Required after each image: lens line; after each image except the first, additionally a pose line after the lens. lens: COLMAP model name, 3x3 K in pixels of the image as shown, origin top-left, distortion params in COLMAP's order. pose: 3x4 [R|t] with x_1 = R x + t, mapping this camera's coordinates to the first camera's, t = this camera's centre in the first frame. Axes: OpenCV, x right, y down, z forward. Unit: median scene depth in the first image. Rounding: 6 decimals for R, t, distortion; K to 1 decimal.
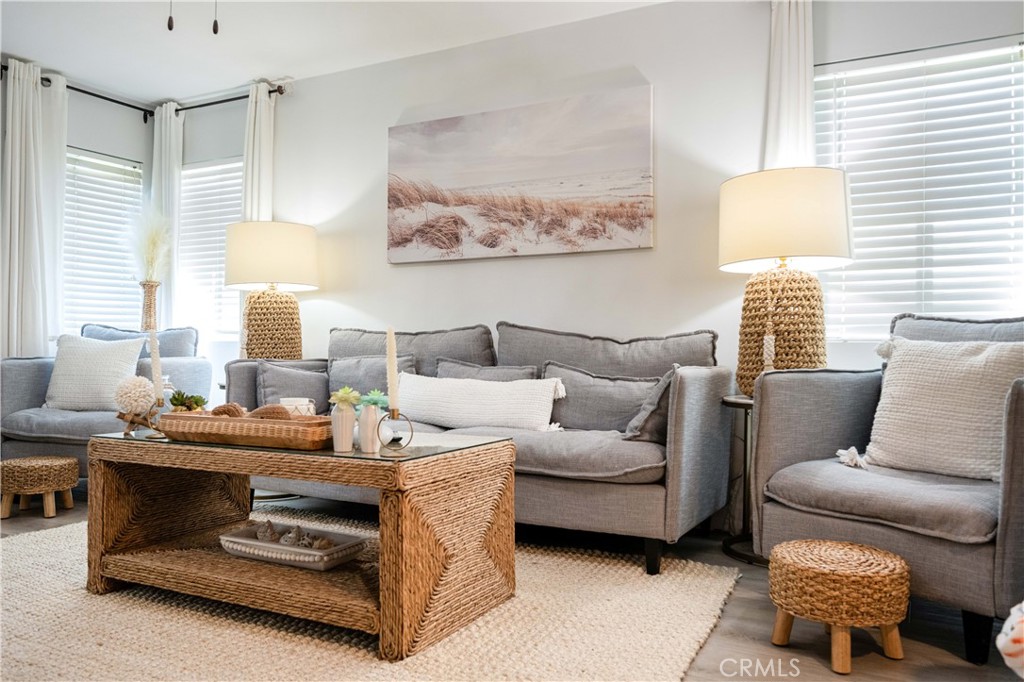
lens RADIAL K [[761.8, 0, 533.8], [0, 761.8, 338.0], [0, 0, 1]] dist [-0.005646, -0.000479]
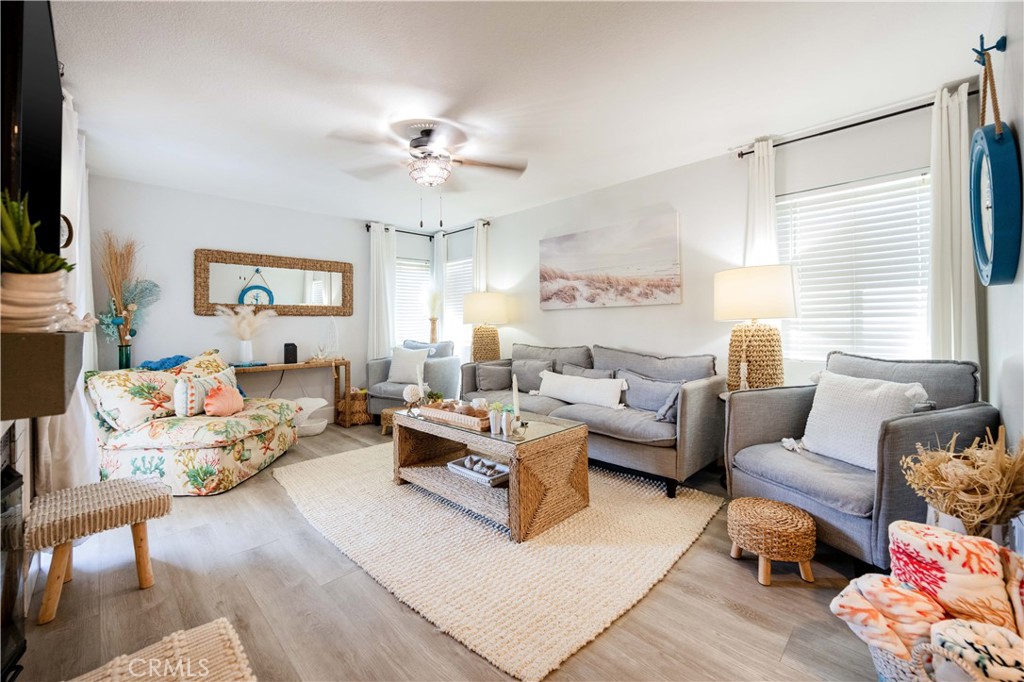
lens RADIAL K [[413.2, 0, 525.5], [0, 413.2, 318.5], [0, 0, 1]] dist [-0.000748, -0.000223]
pose [[0.958352, -0.017226, -0.285070, 0.083687], [0.017581, 0.999845, -0.001315, -0.088032], [0.285049, -0.003751, 0.958506, -0.025115]]
